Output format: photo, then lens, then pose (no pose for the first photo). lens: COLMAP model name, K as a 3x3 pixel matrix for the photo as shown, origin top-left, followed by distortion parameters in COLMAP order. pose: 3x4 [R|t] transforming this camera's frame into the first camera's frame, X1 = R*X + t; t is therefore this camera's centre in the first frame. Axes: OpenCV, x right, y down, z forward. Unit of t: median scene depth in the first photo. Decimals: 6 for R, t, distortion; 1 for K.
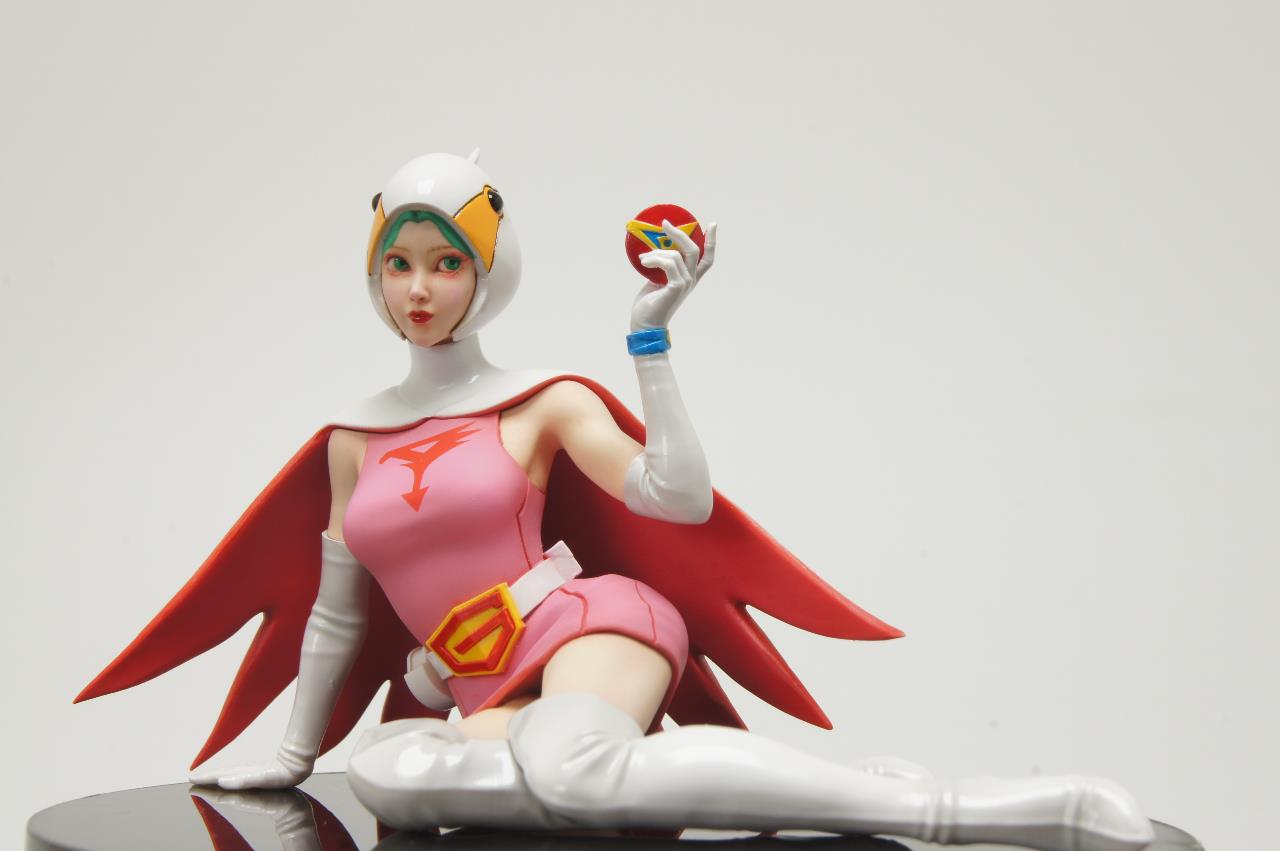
lens RADIAL K [[2737.2, 0, 640.0], [0, 2737.2, 425.5], [0, 0, 1]] dist [-0.009098, 0.000028]
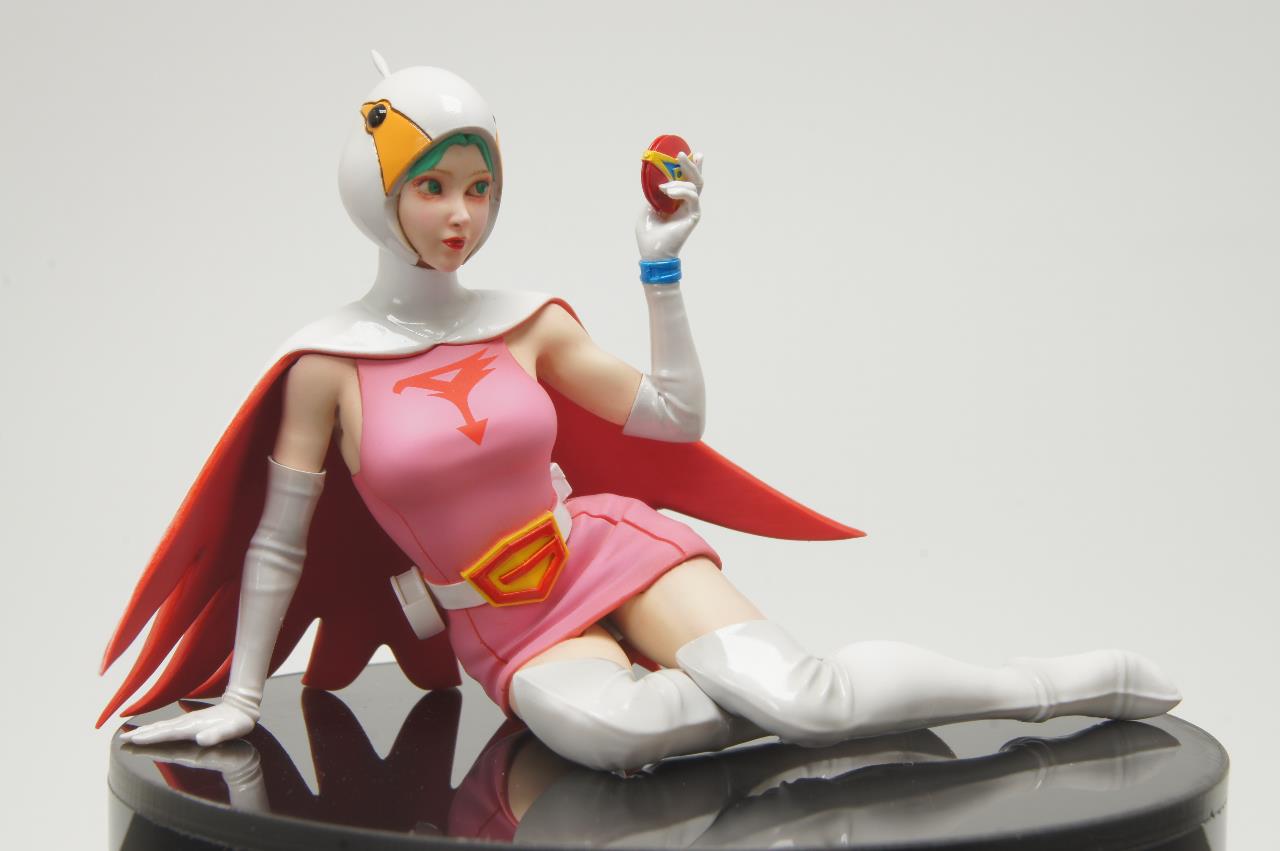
lens RADIAL K [[2737.2, 0, 640.0], [0, 2737.2, 425.5], [0, 0, 1]] dist [-0.009098, 0.000028]
pose [[0.723449, -0.053075, 0.688334, -0.704119], [-0.024768, 0.994403, 0.102707, -0.076569], [-0.689933, -0.091352, 0.718086, 0.254302]]
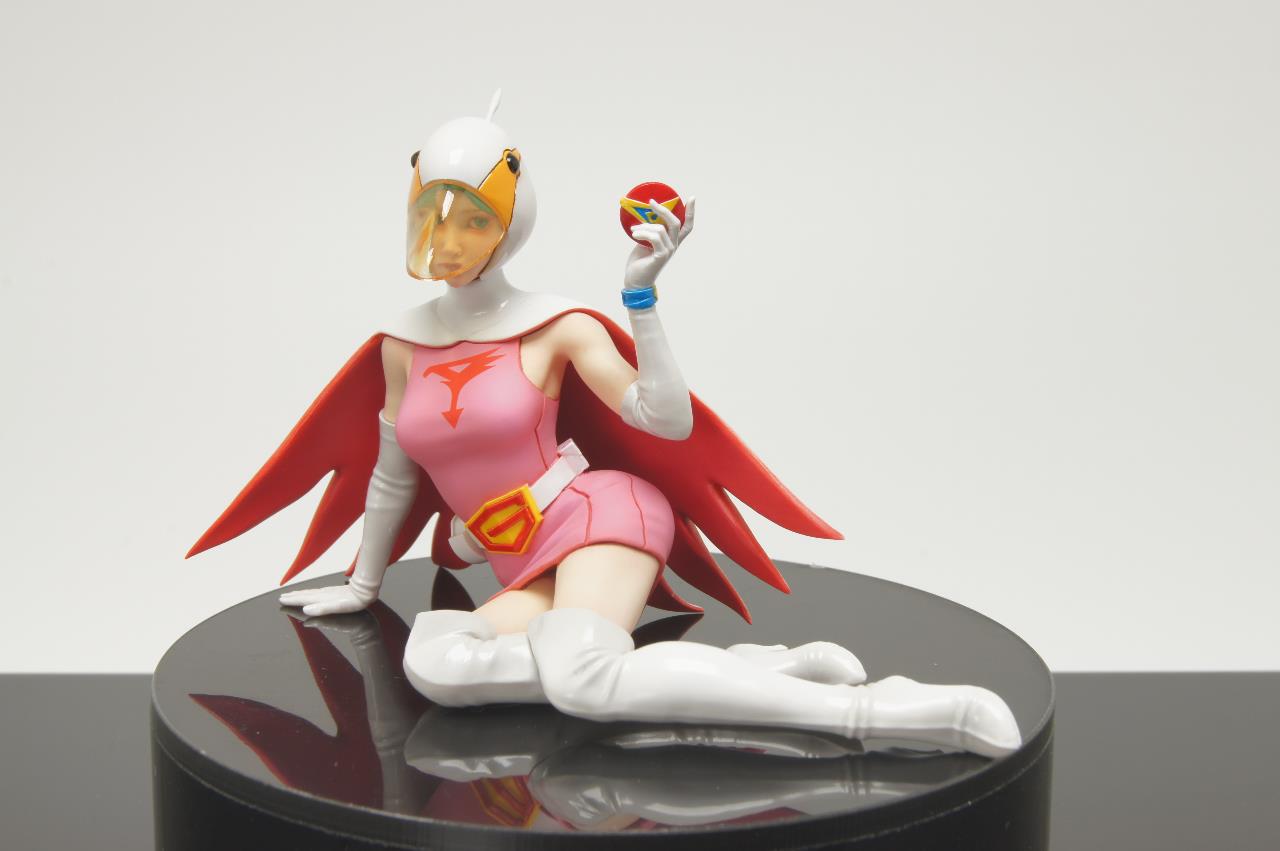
lens RADIAL K [[2783.2, 0, 640.0], [0, 2783.2, 425.5], [0, 0, 1]] dist [0.001154, 0.009193]
pose [[0.999539, -0.002357, -0.030281, 0.040142], [0.010226, 0.964901, 0.262415, -0.295444], [0.028600, -0.262603, 0.964480, -0.209042]]
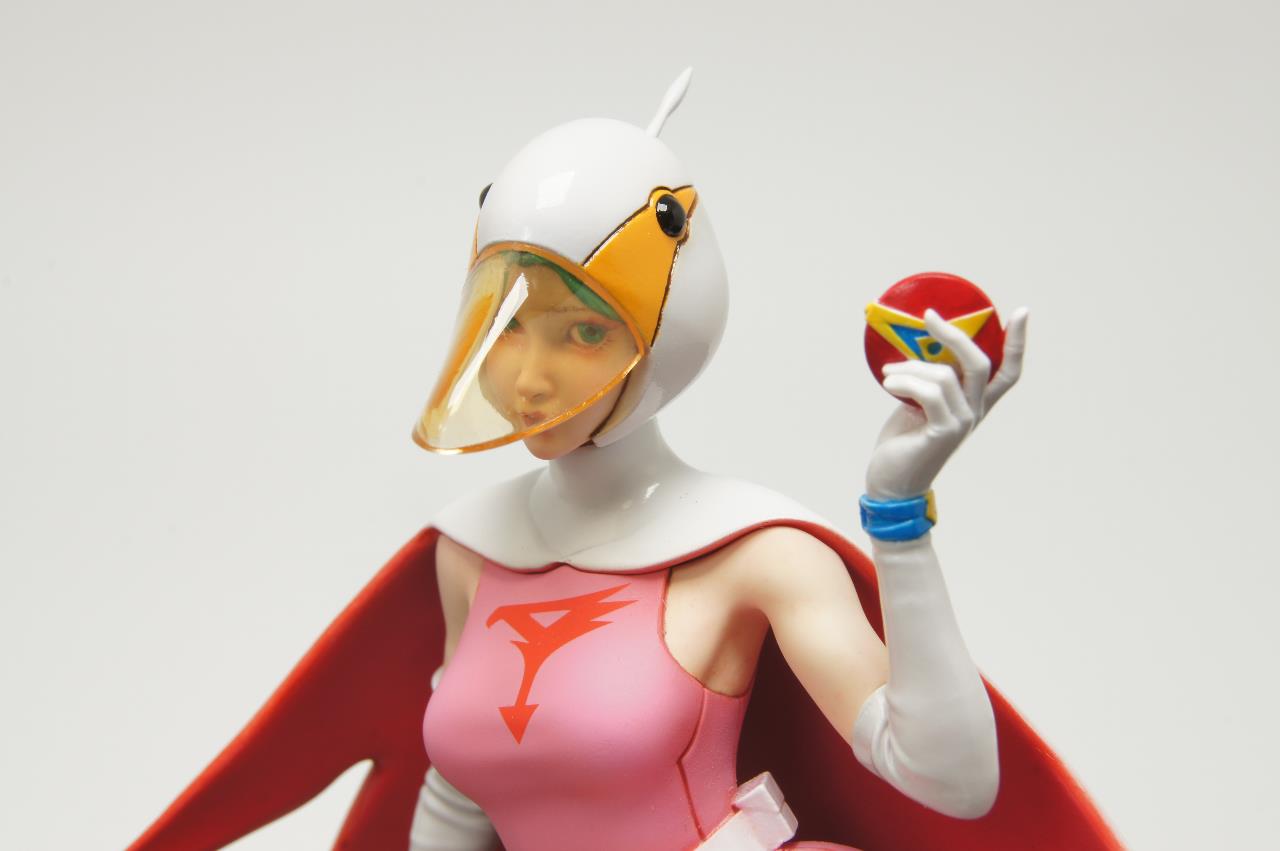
lens RADIAL K [[2615.3, 0, 640.0], [0, 2615.3, 425.5], [0, 0, 1]] dist [-0.009814, -0.014080]
pose [[0.966903, 0.068228, -0.245853, 0.083114], [-0.003875, 0.967399, 0.253228, -0.183637], [0.255115, -0.243894, 0.935645, 0.469158]]
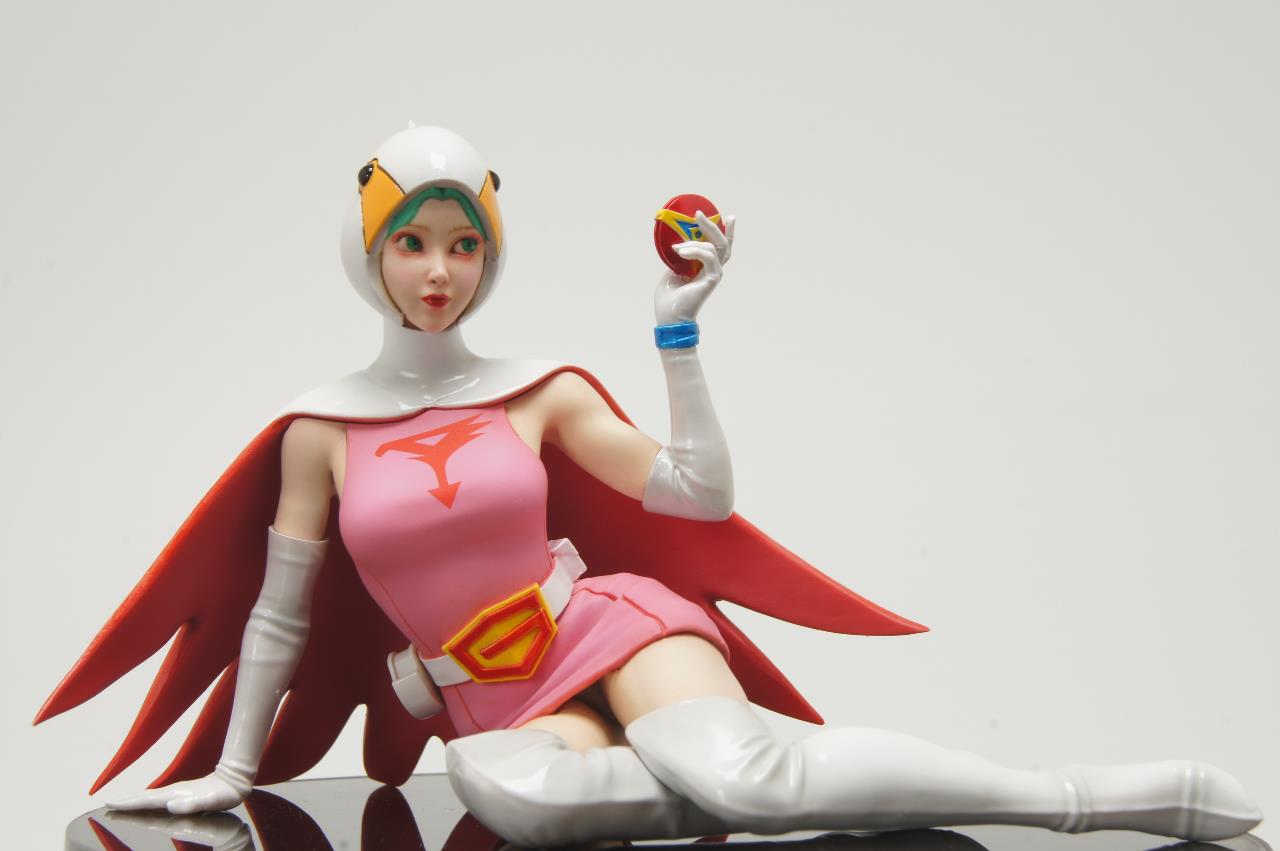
lens RADIAL K [[2737.2, 0, 640.0], [0, 2737.2, 425.5], [0, 0, 1]] dist [-0.009098, 0.000028]
pose [[0.896477, 0.011912, 0.442931, -0.433510], [-0.017222, 0.999820, 0.007967, -0.005644], [-0.442756, -0.014771, 0.896520, 0.127588]]
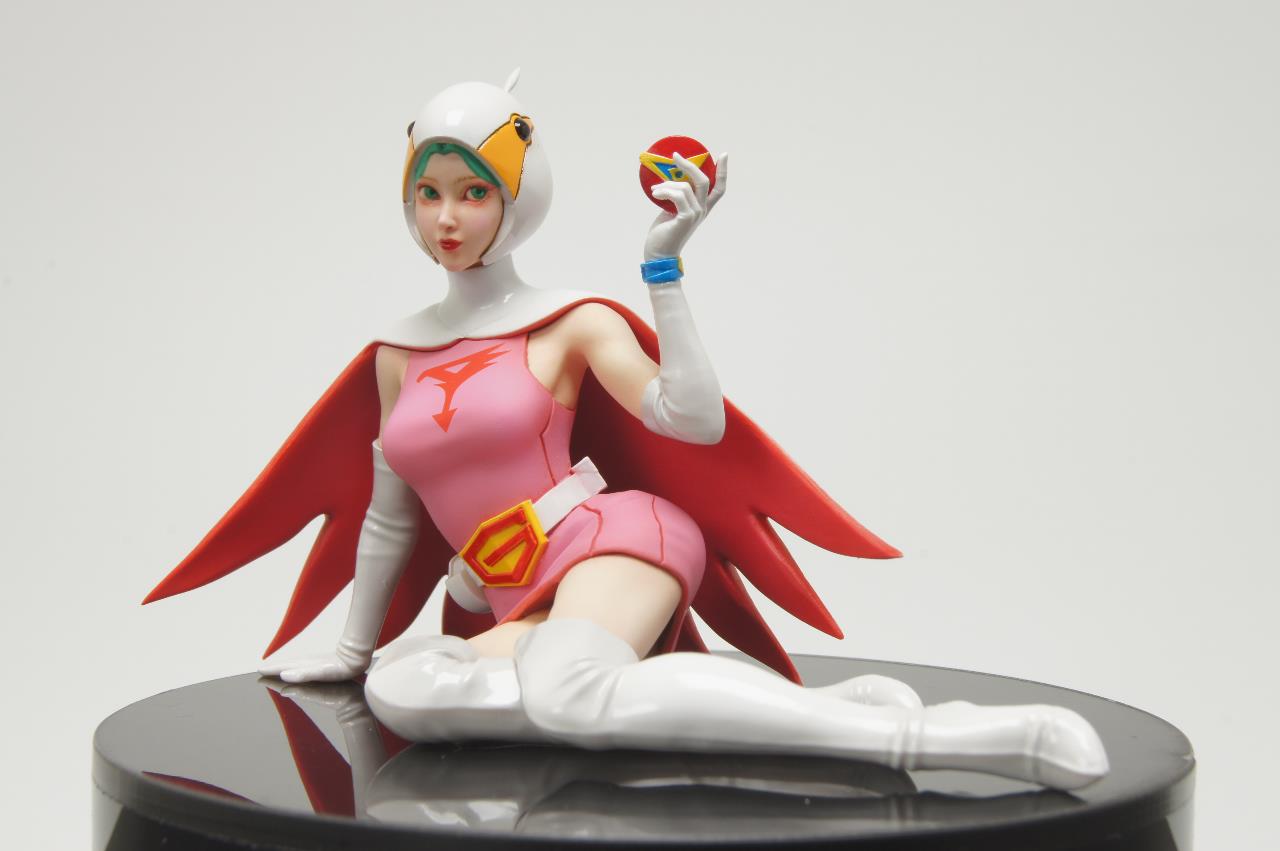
lens RADIAL K [[2737.2, 0, 640.0], [0, 2737.2, 425.5], [0, 0, 1]] dist [-0.009098, 0.000028]
pose [[0.993836, -0.001020, -0.110858, 0.107947], [0.011718, 0.995322, 0.095897, -0.070255], [0.110242, -0.096605, 0.989199, -0.032262]]
